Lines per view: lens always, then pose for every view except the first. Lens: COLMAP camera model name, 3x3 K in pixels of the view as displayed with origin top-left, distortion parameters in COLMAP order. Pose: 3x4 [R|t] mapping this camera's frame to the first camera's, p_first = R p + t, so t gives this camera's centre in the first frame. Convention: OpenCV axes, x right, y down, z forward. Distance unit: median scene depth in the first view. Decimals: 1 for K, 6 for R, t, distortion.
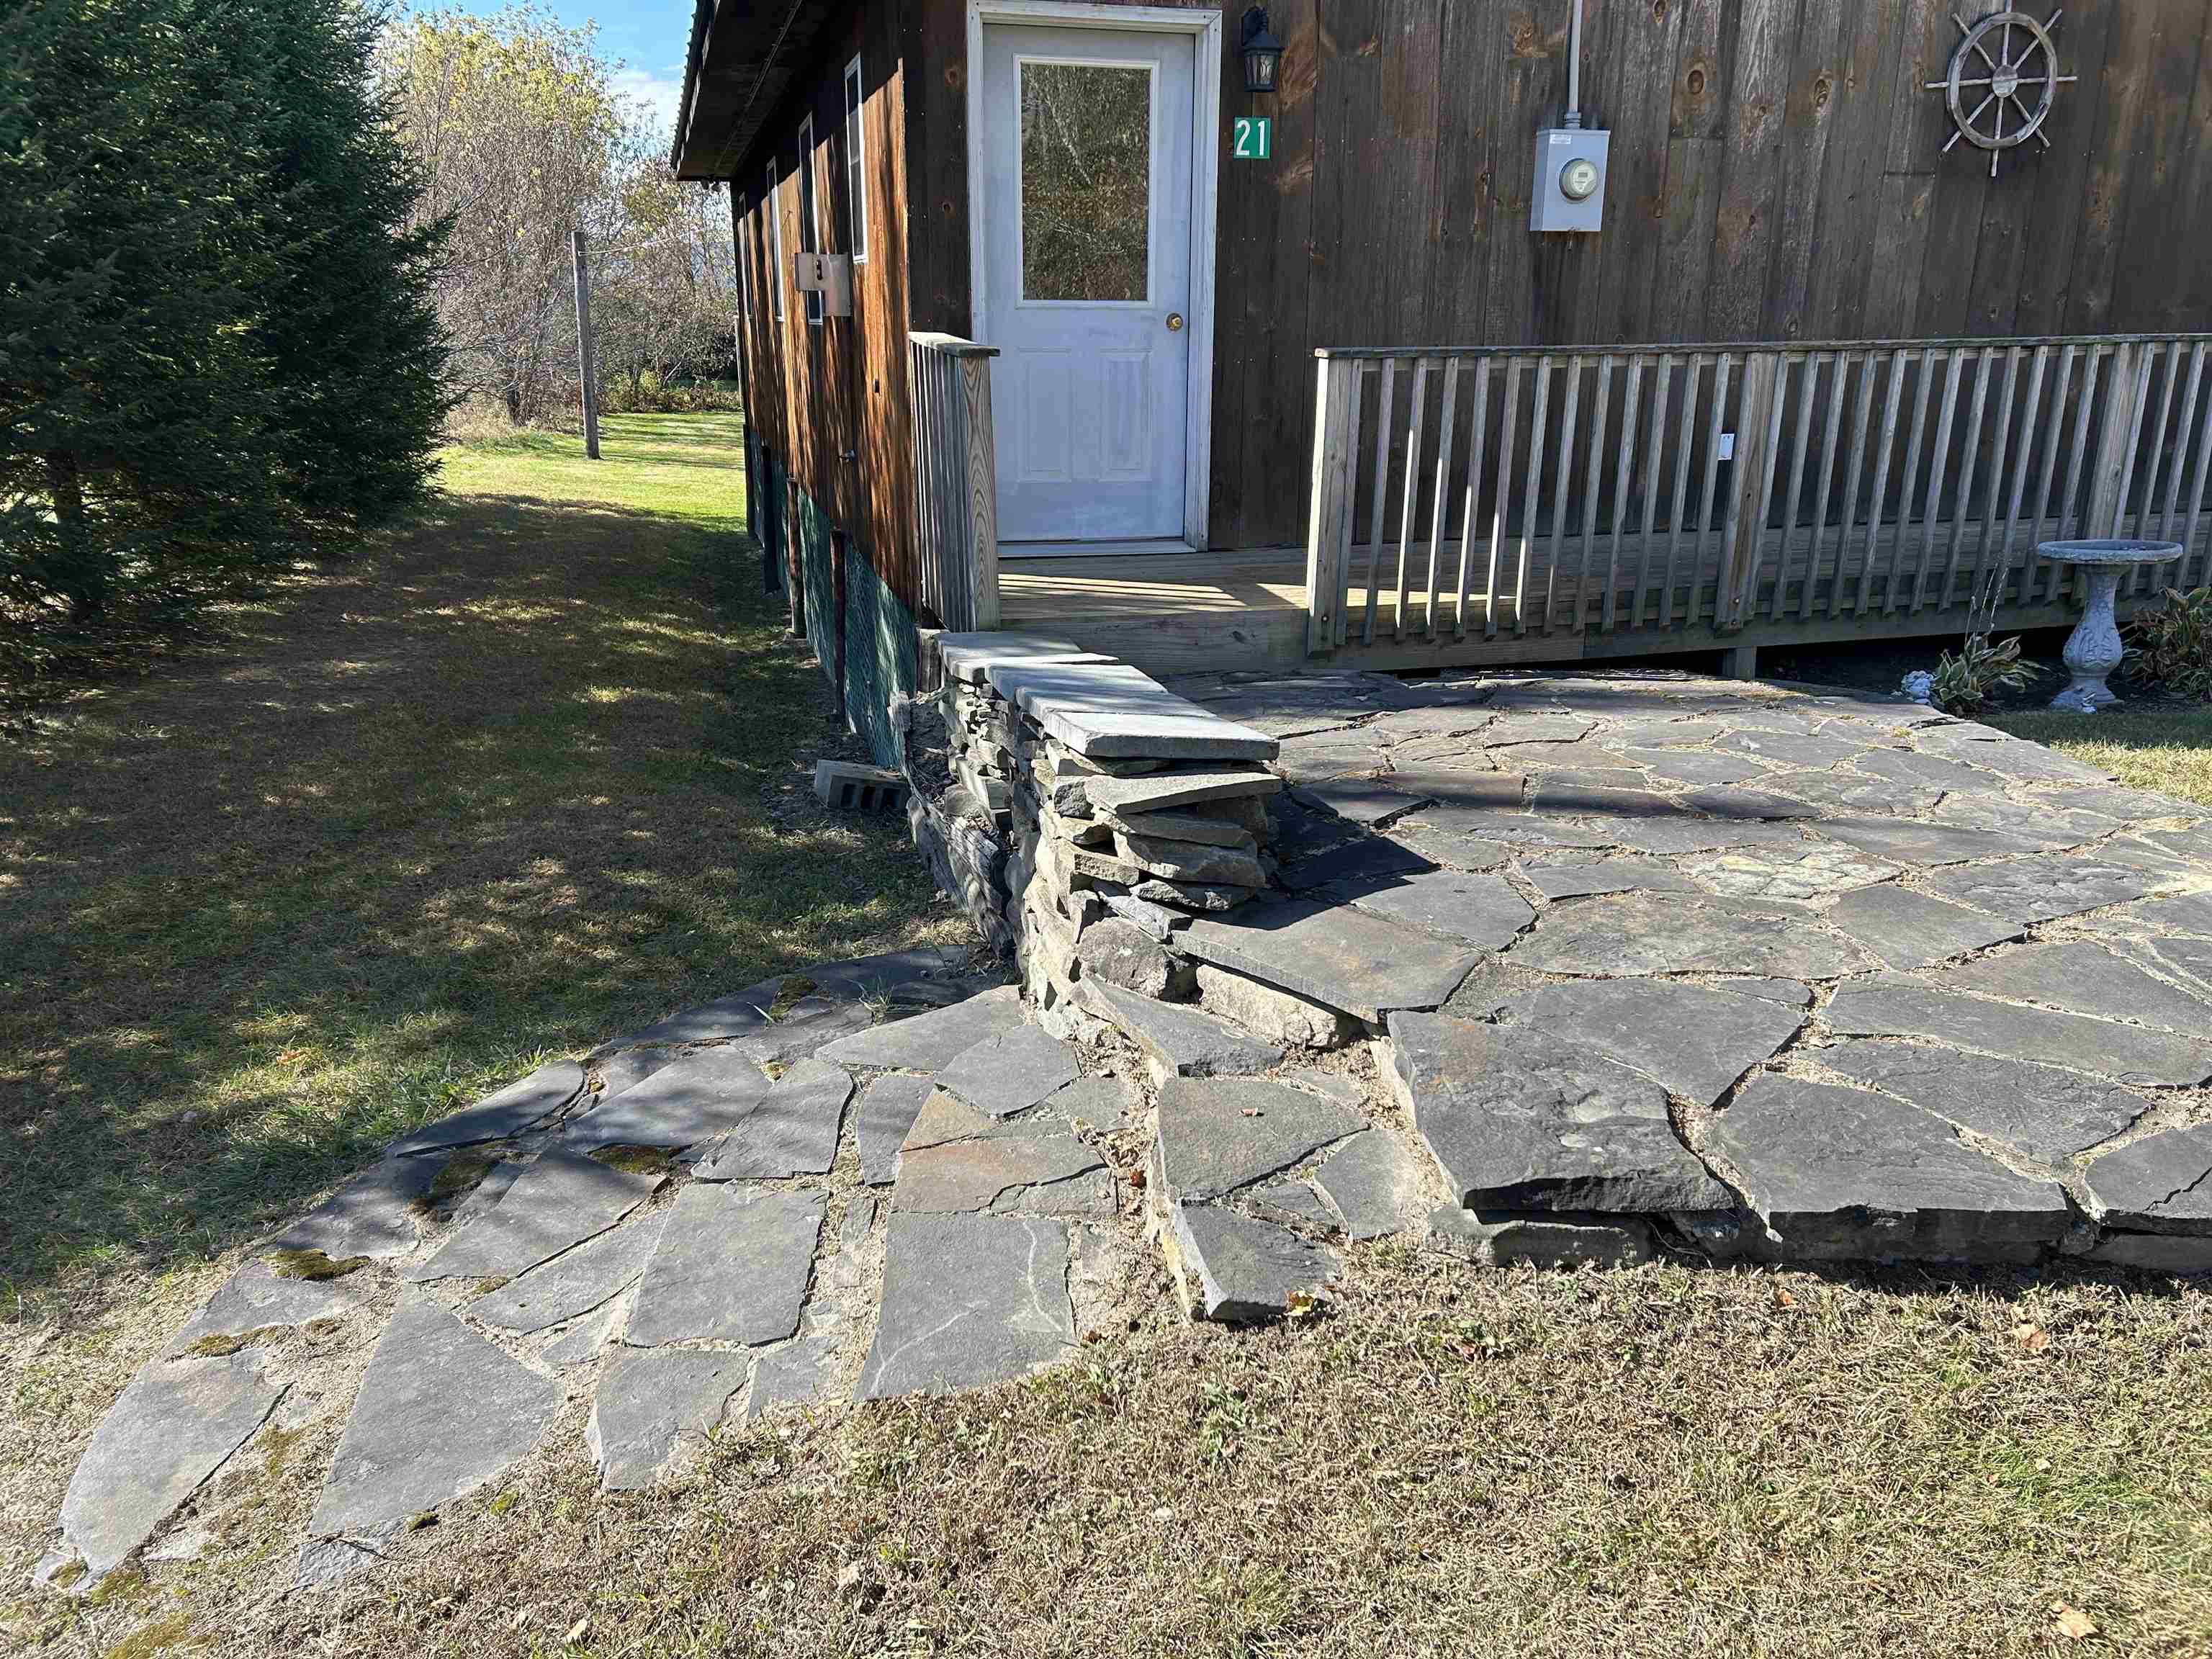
lens RADIAL K [[1653.1, 0, 1091.5], [0, 1653.1, 845.1], [0, 0, 1]] dist [0.073586, -0.079020]
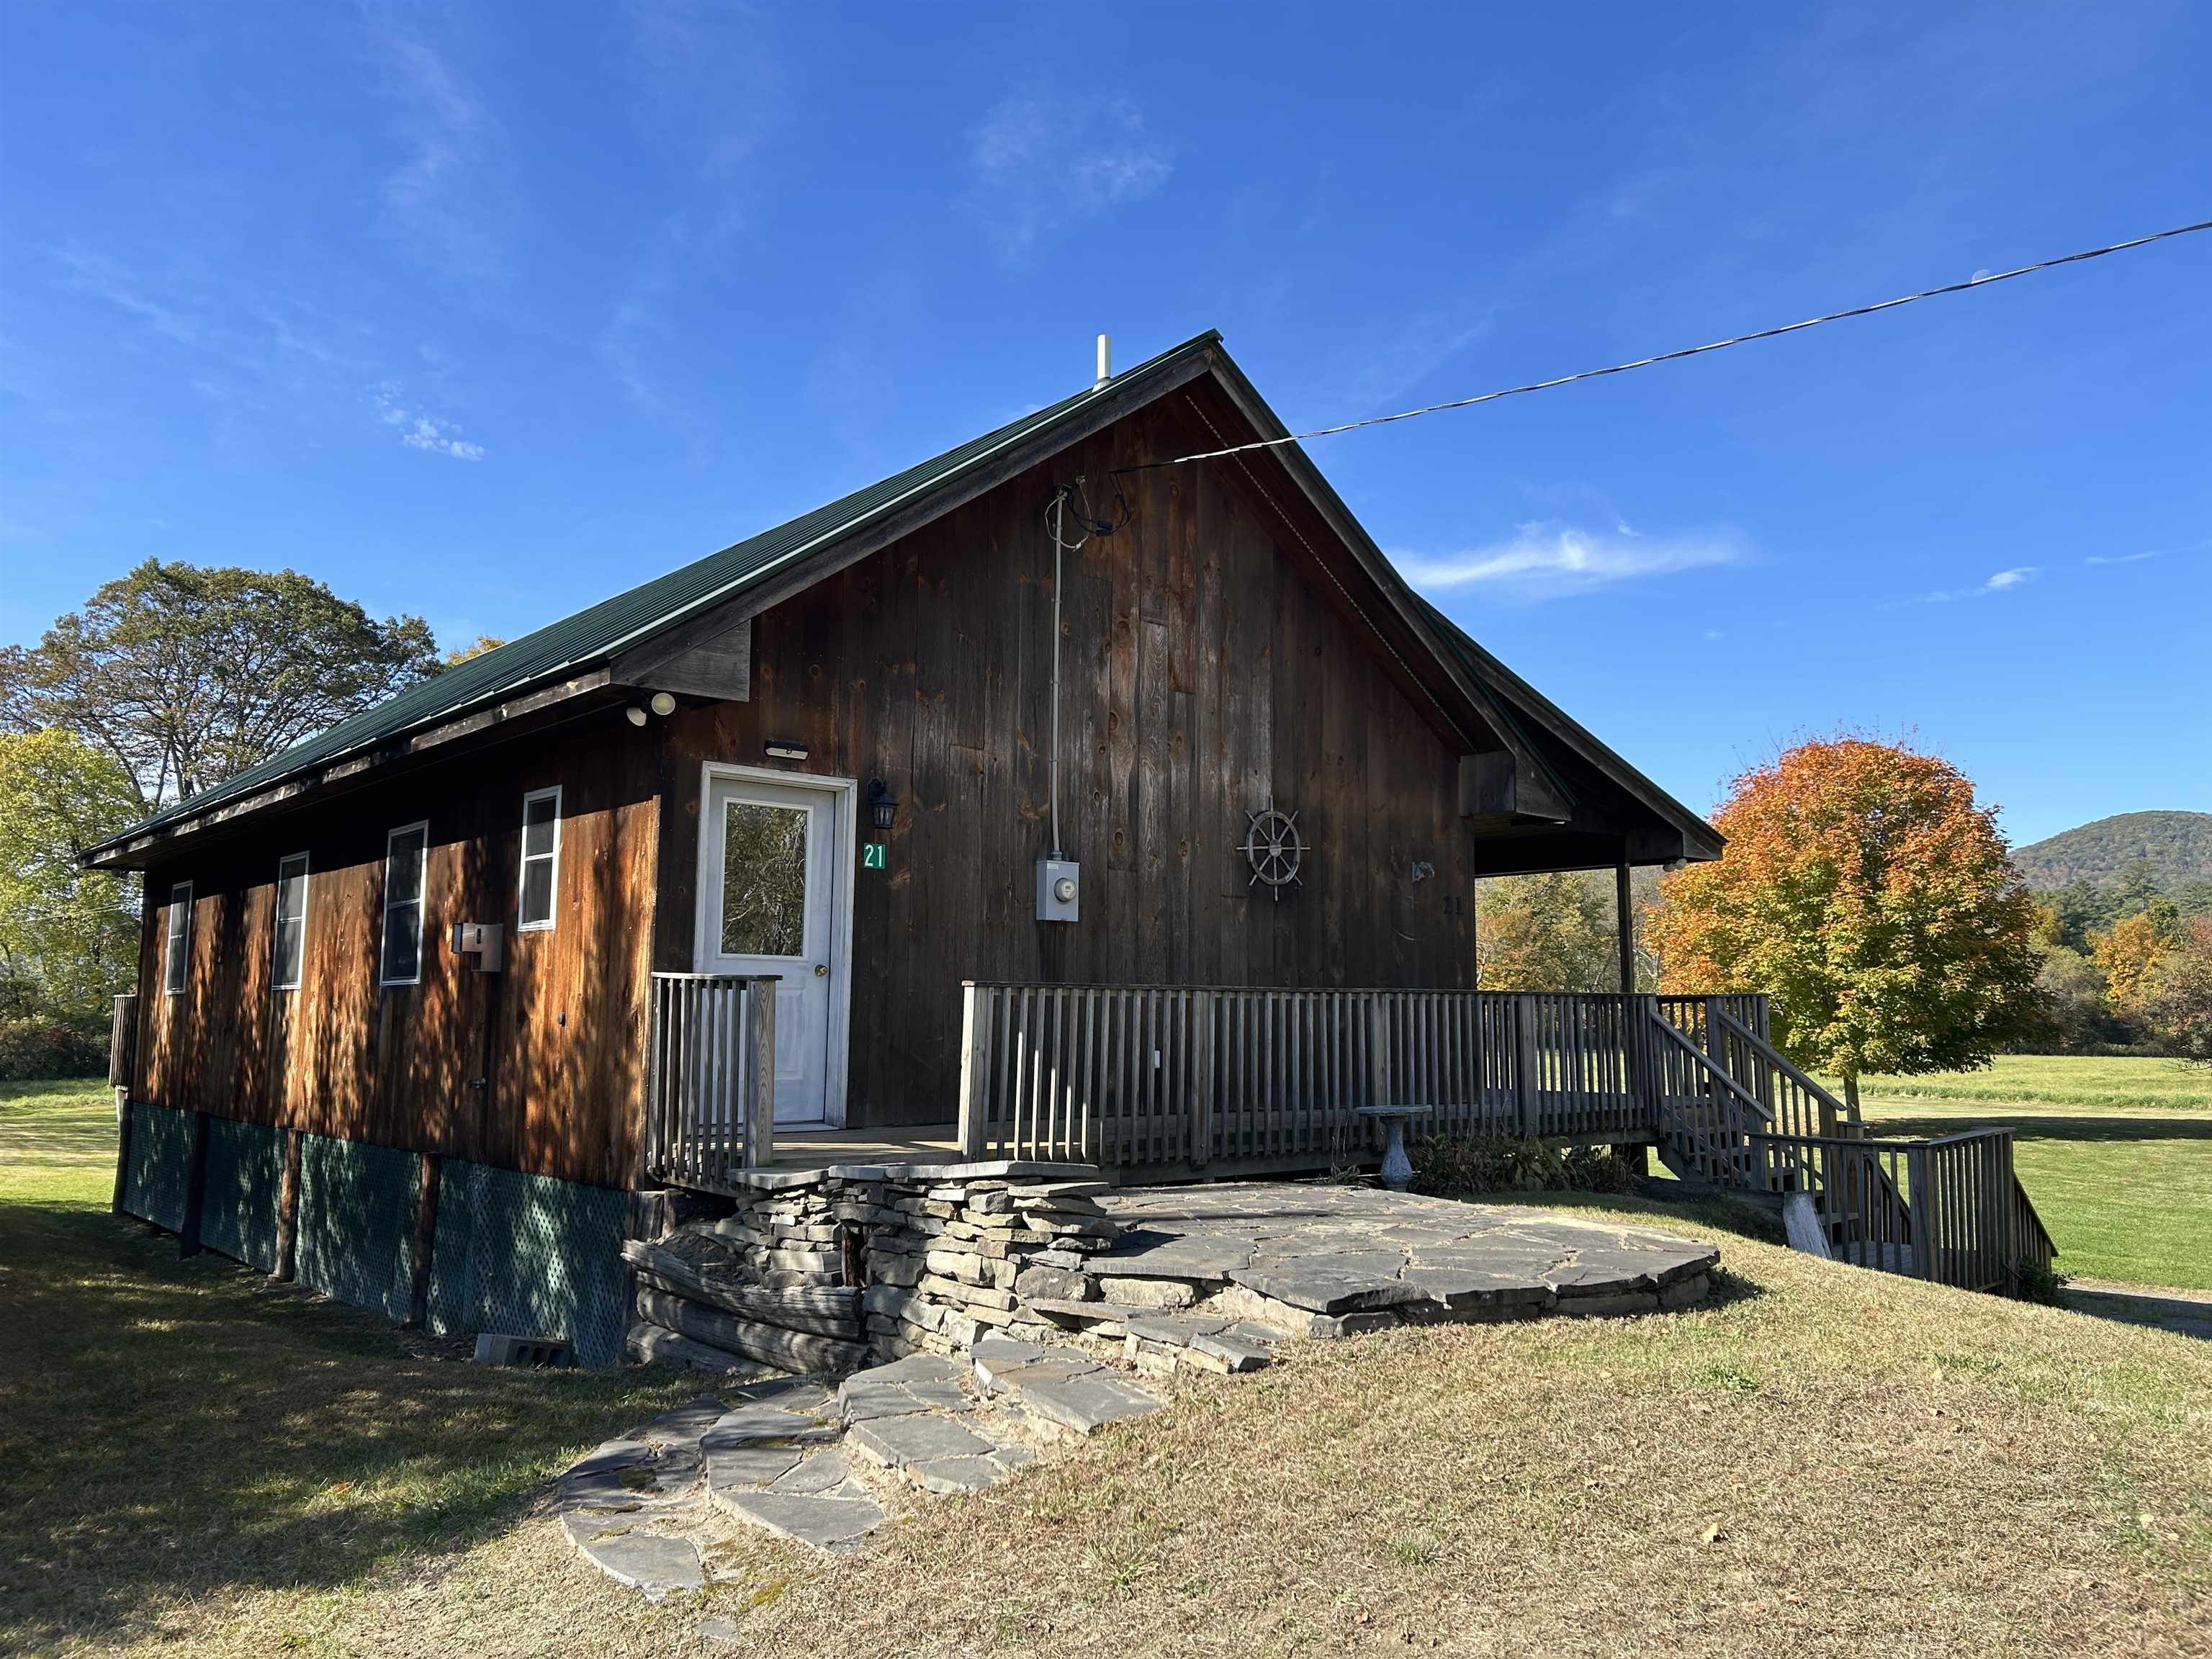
lens RADIAL K [[1698.0, 0, 1106.0], [0, 1698.0, 829.5], [0, 0, 1]] dist [0.129463, -0.094716]
pose [[0.897412, 0.054487, 0.437817, -0.401163], [0.129102, 0.916478, -0.378683, 0.171892], [-0.421883, 0.396358, 0.815423, -0.367901]]
